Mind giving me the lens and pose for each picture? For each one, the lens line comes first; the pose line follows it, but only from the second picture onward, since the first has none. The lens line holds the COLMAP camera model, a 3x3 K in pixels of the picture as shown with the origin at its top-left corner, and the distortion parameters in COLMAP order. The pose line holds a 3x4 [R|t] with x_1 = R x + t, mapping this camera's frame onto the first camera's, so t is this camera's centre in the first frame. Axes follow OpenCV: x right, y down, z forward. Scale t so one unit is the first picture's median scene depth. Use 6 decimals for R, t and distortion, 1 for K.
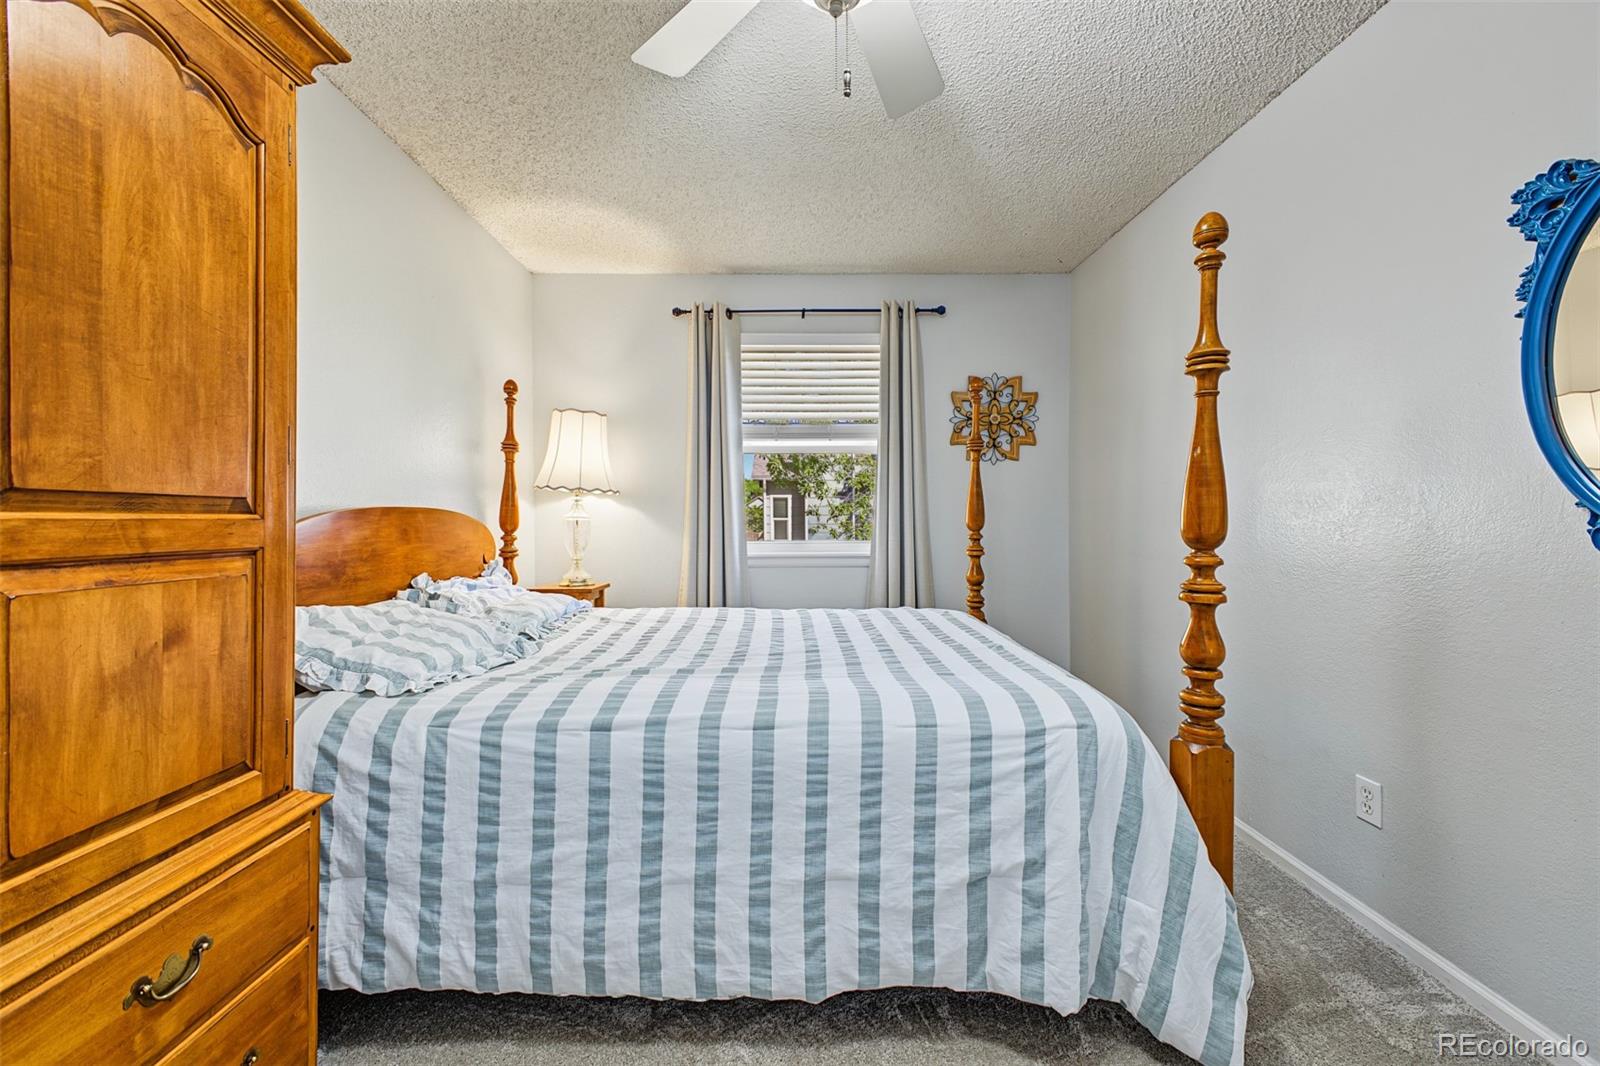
lens RADIAL K [[631.9, 0, 803.6], [0, 631.9, 532.3], [0, 0, 1]] dist [0.015289, -0.004027]
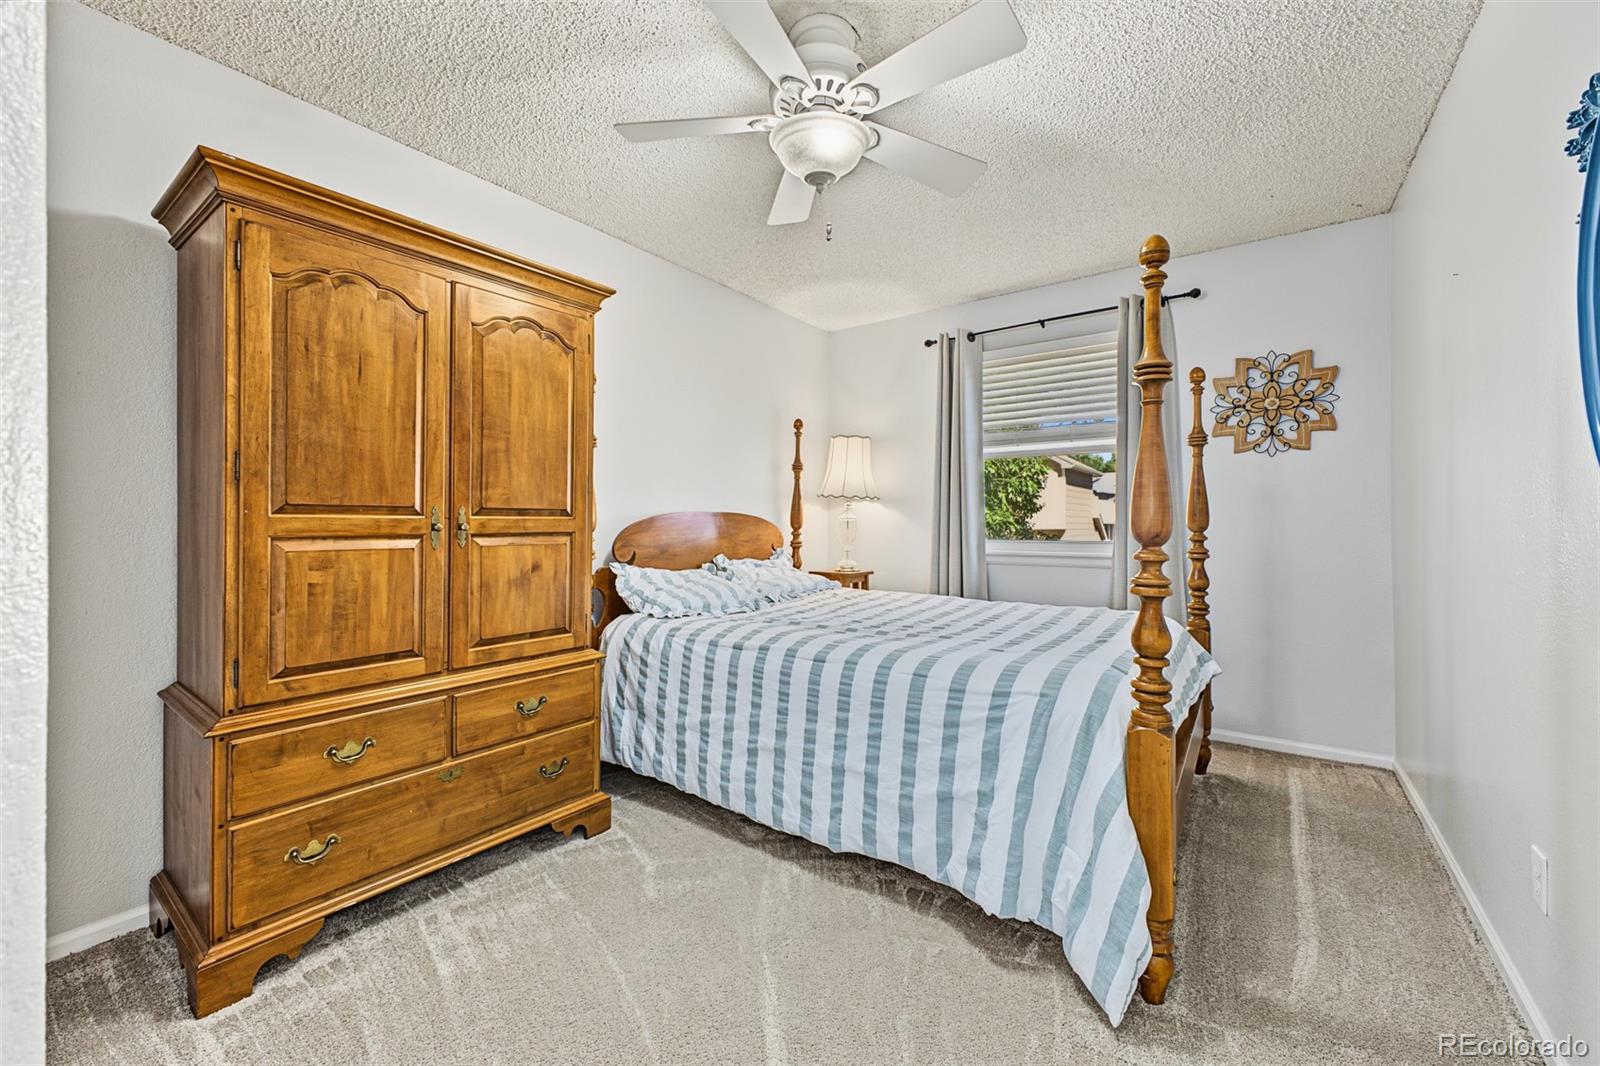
lens RADIAL K [[631.9, 0, 799.7], [0, 631.9, 526.4], [0, 0, 1]] dist [0.015289, -0.004027]
pose [[0.805940, 0.005487, -0.591972, 0.790835], [-0.012254, 0.999897, -0.007414, 0.009071], [0.591871, 0.013229, 0.805924, -0.219634]]
